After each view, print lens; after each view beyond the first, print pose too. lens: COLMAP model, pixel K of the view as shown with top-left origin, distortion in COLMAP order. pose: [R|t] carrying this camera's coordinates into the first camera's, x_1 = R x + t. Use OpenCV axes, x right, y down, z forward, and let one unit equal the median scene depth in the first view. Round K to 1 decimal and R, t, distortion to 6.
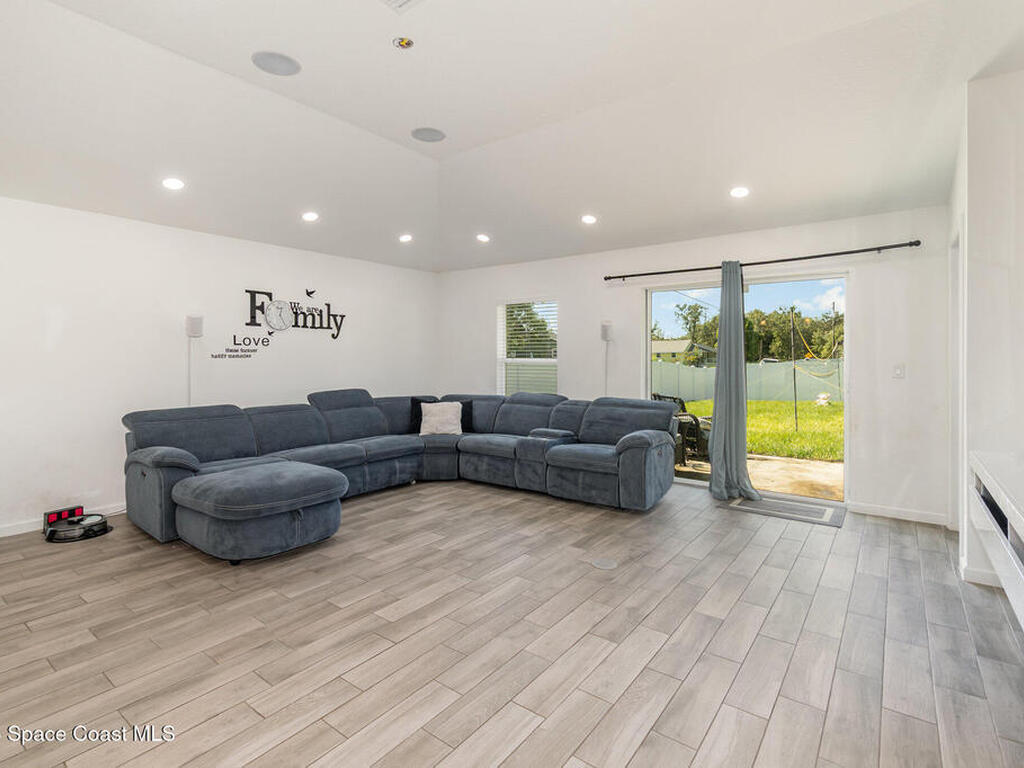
lens RADIAL K [[512.5, 0, 508.1], [0, 512.5, 357.6], [0, 0, 1]] dist [-0.003510, -0.000800]
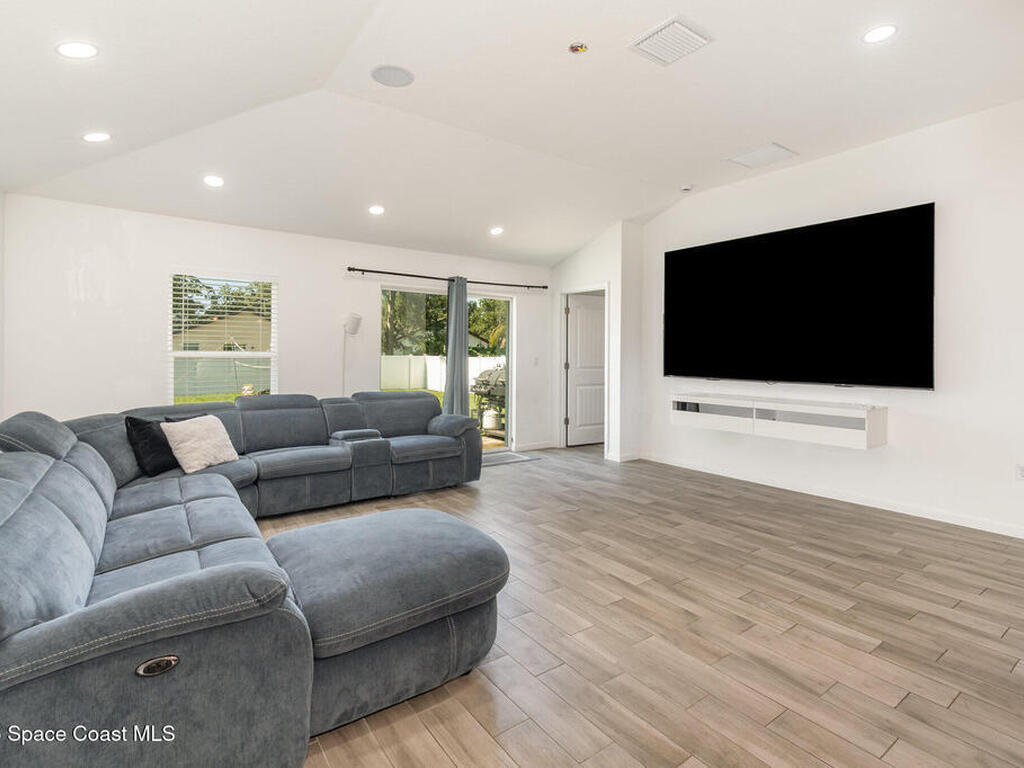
lens RADIAL K [[512.5, 0, 508.1], [0, 512.5, 357.6], [0, 0, 1]] dist [-0.003510, -0.000800]
pose [[0.299476, -0.003363, 0.954098, -0.738850], [-0.008252, 0.999947, 0.006115, 0.003420], [-0.954068, -0.009704, 0.299433, 0.497034]]
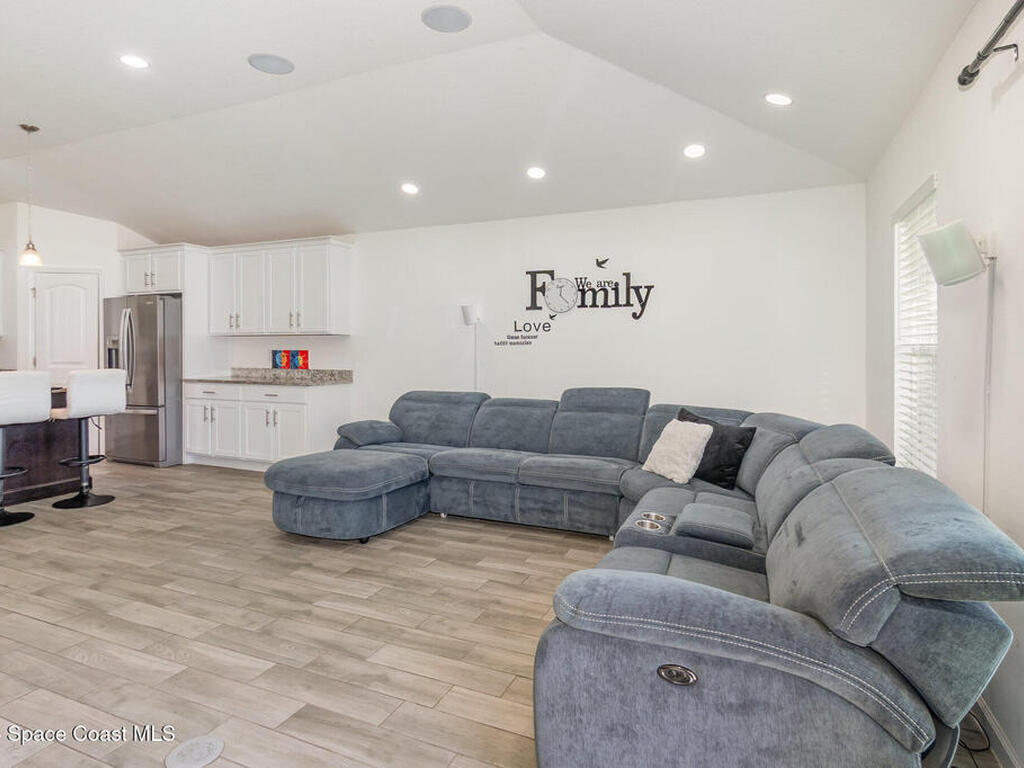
lens RADIAL K [[582.0, 0, 511.3], [0, 582.0, 348.9], [0, 0, 1]] dist [-0.001517, -0.001046]
pose [[0.244352, 0.002996, -0.969682, 0.530011], [0.000450, 0.999995, 0.003203, 0.004454], [0.969686, -0.001219, 0.244350, 0.757556]]
